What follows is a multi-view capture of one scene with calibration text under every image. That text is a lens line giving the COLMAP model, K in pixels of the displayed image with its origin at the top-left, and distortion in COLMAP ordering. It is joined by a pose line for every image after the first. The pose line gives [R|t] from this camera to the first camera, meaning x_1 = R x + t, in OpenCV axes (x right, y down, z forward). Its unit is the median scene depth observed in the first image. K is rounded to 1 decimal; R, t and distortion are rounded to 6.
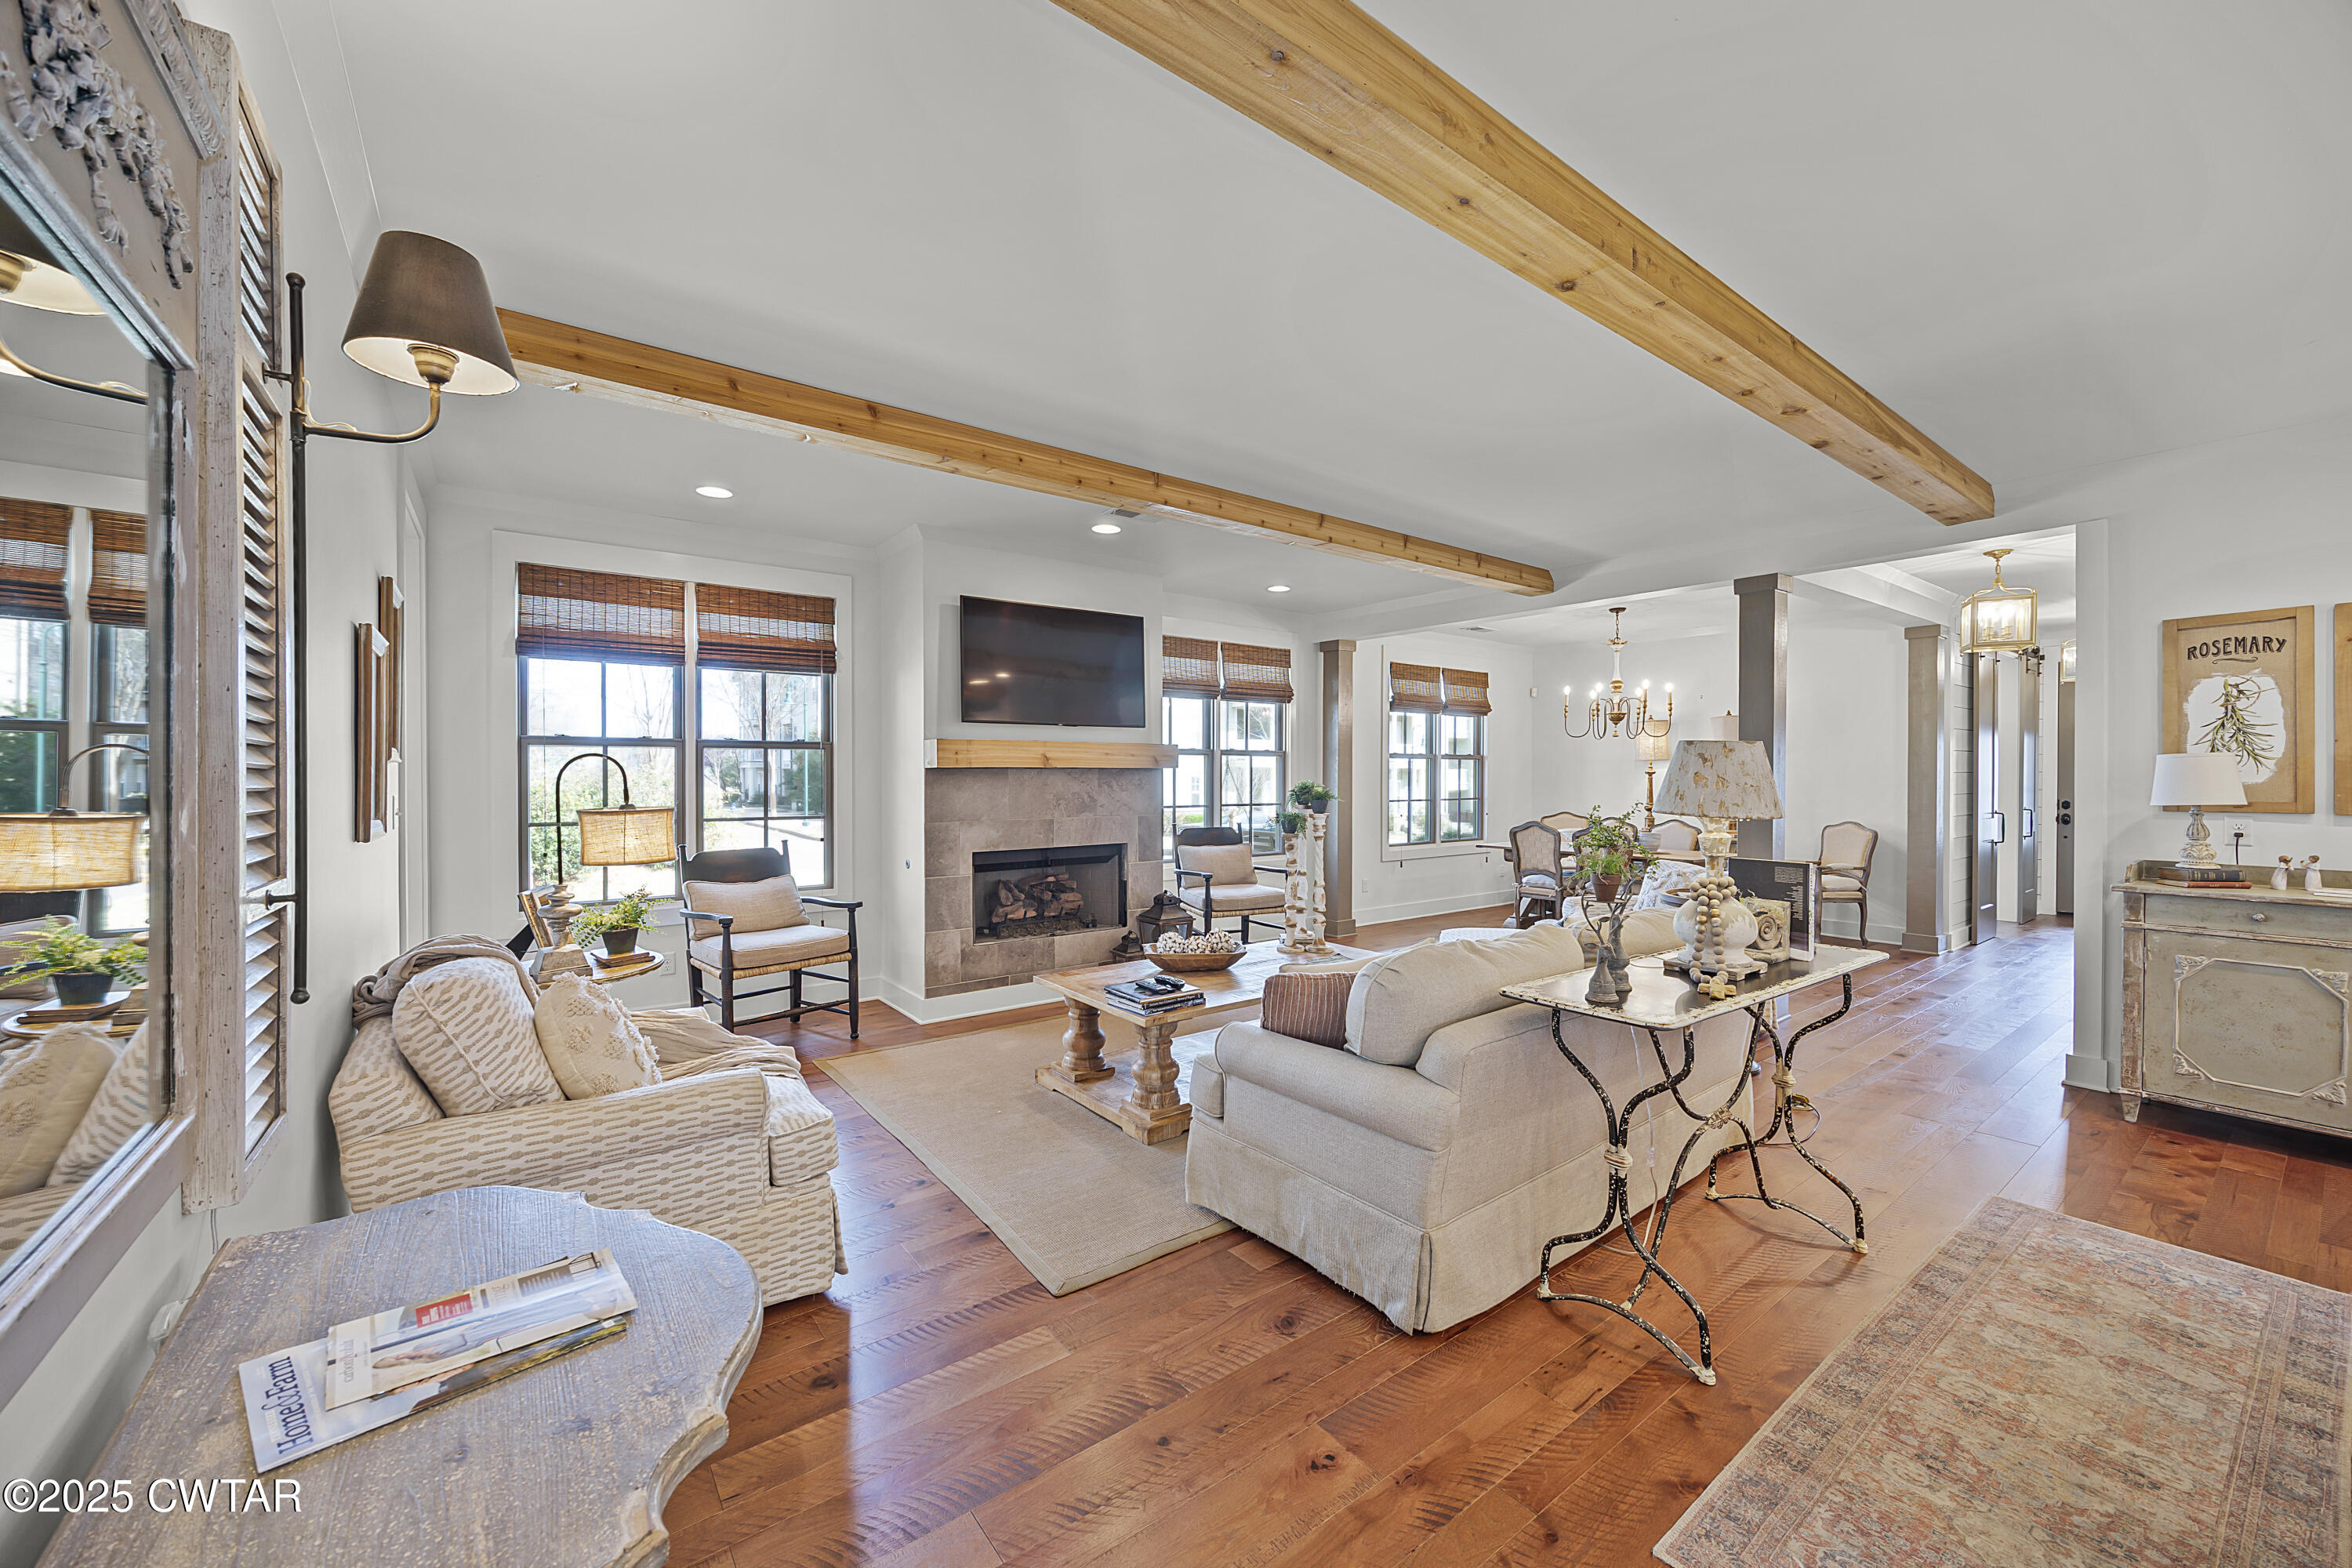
lens RADIAL K [[903.3, 0, 1173.1], [0, 903.3, 782.1], [0, 0, 1]] dist [0.003416, 0.000323]
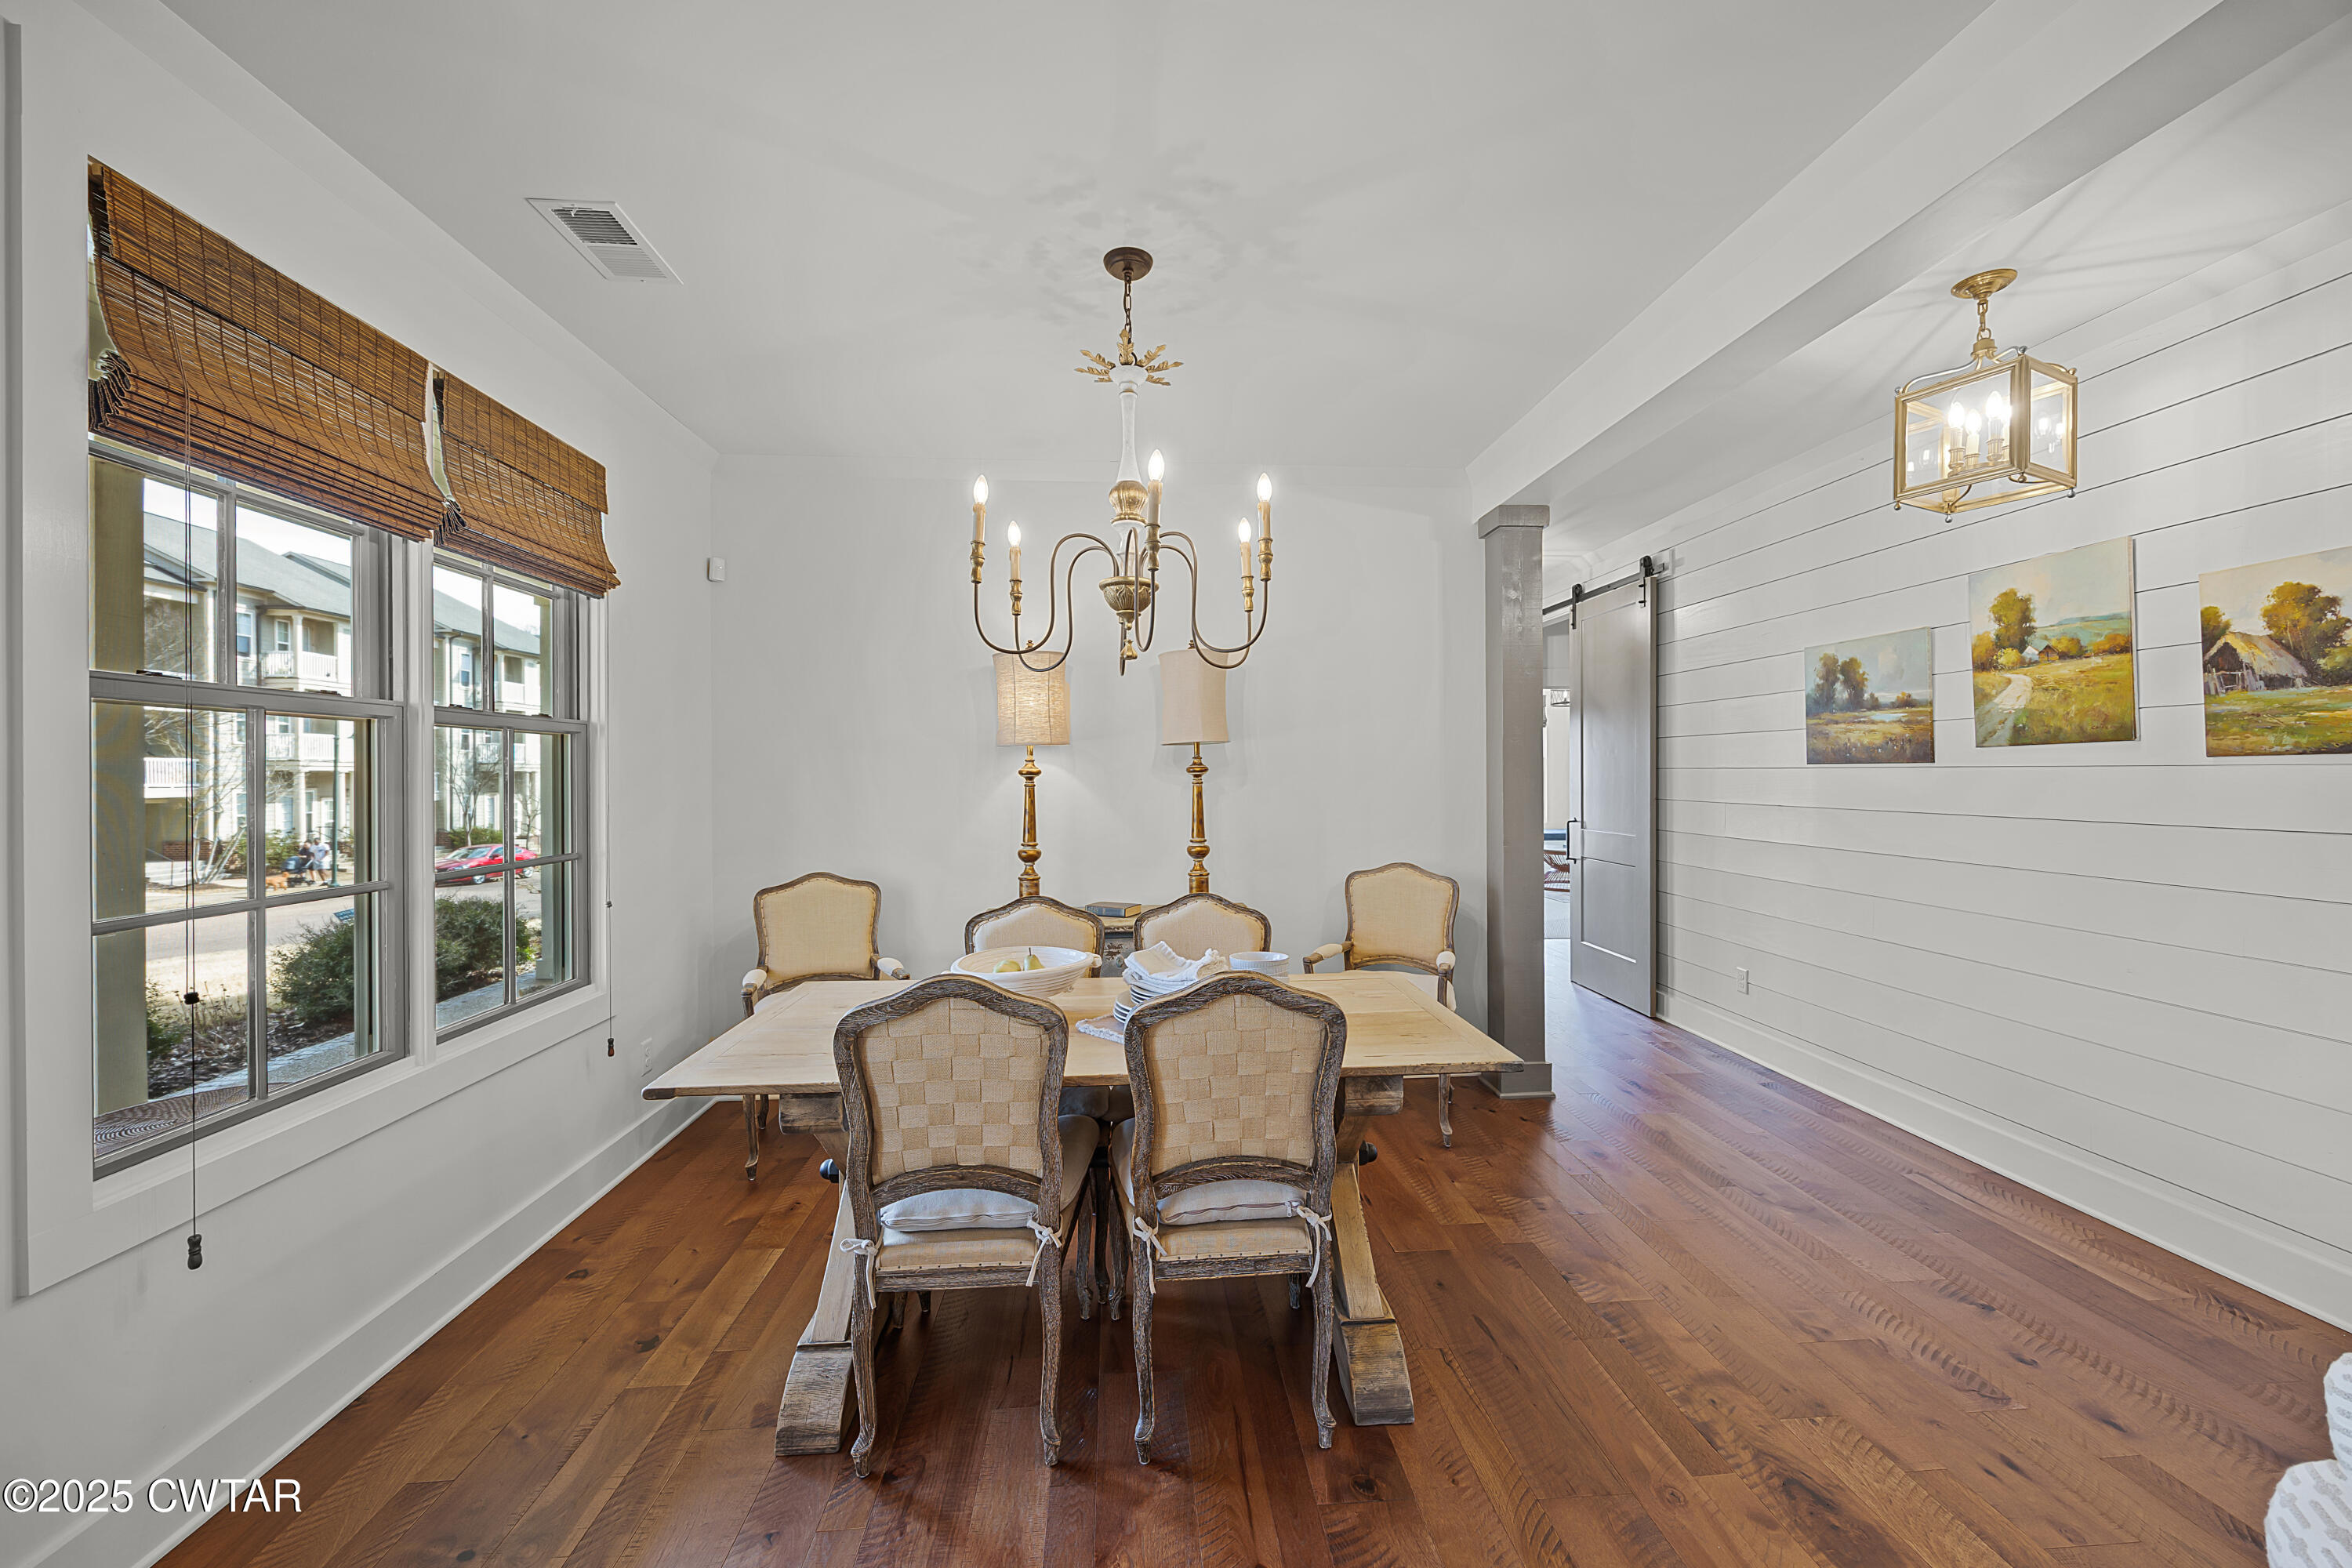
lens RADIAL K [[903.3, 0, 1177.8], [0, 903.3, 780.2], [0, 0, 1]] dist [0.003416, 0.000323]
pose [[0.551722, -0.003350, 0.834021, 0.192107], [0.004219, 0.999990, 0.001225, -0.004630], [-0.834017, 0.002843, 0.551731, 0.661562]]
